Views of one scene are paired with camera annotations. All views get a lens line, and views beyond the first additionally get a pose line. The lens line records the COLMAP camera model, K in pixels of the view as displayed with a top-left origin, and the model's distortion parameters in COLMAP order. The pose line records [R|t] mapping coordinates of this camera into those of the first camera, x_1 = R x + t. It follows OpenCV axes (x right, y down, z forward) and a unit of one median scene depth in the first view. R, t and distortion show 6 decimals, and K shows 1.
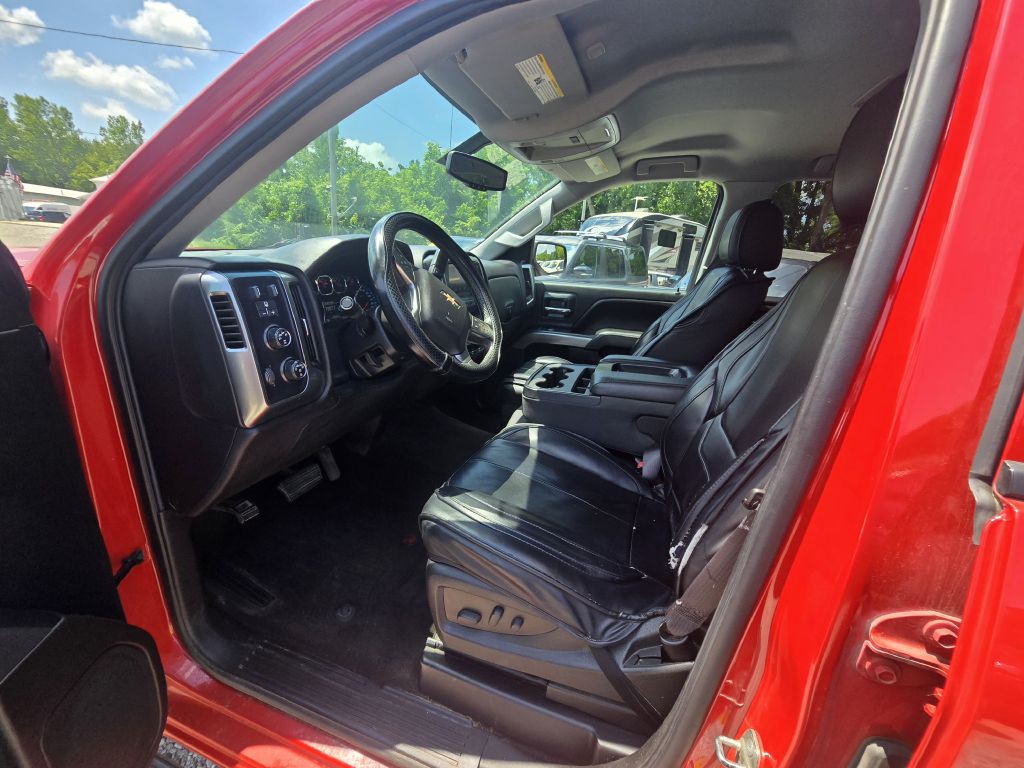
lens RADIAL K [[408.3, 0, 509.3], [0, 408.3, 401.3], [0, 0, 1]] dist [0.008971, -0.006552]
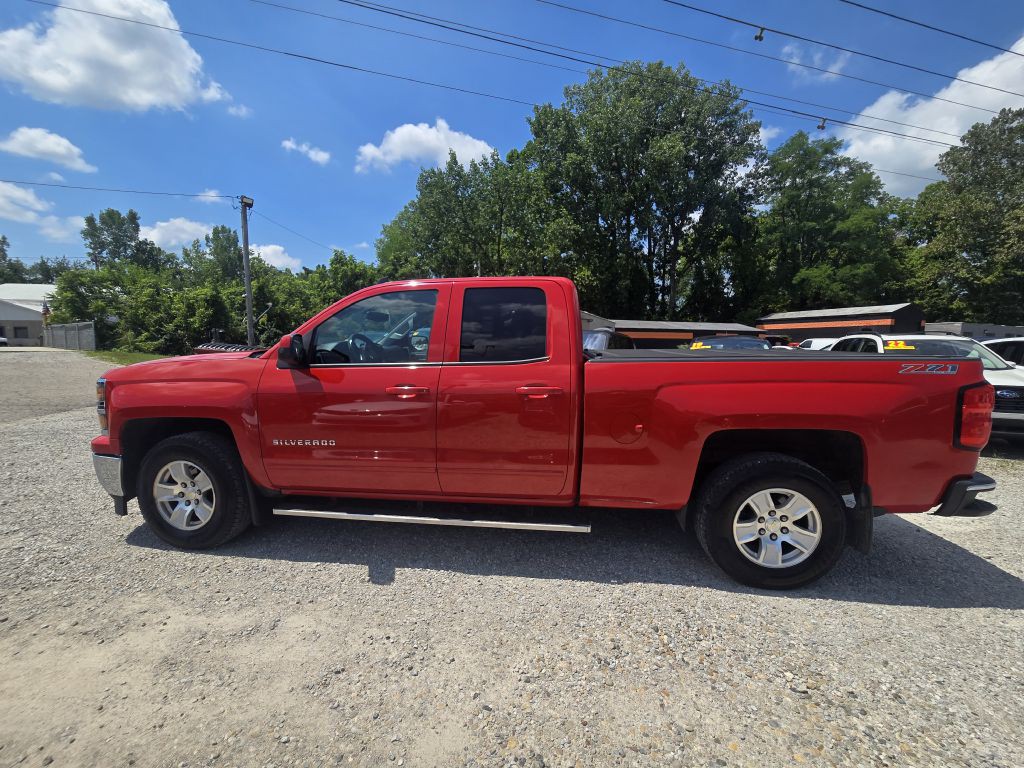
lens RADIAL K [[408.3, 0, 509.3], [0, 408.3, 401.3], [0, 0, 1]] dist [0.008971, -0.006552]
pose [[0.975440, -0.101285, 0.195599, 0.125033], [0.136452, 0.974955, -0.175626, 0.387780], [-0.172912, 0.198003, 0.964830, -1.084132]]
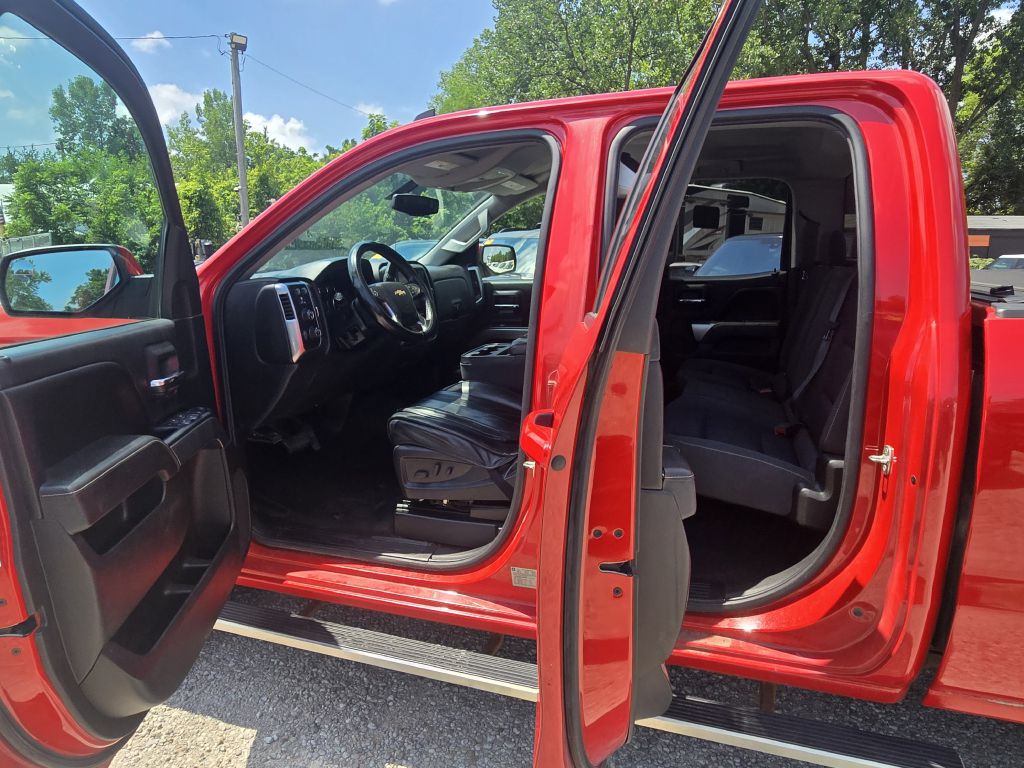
lens RADIAL K [[628.7, 0, 516.6], [0, 628.7, 400.7], [0, 0, 1]] dist [-0.001797, 0.001522]
pose [[0.996183, -0.086441, 0.012112, 0.109968], [0.087263, 0.989433, -0.115790, 0.221065], [-0.001975, 0.116405, 0.993200, -0.619442]]
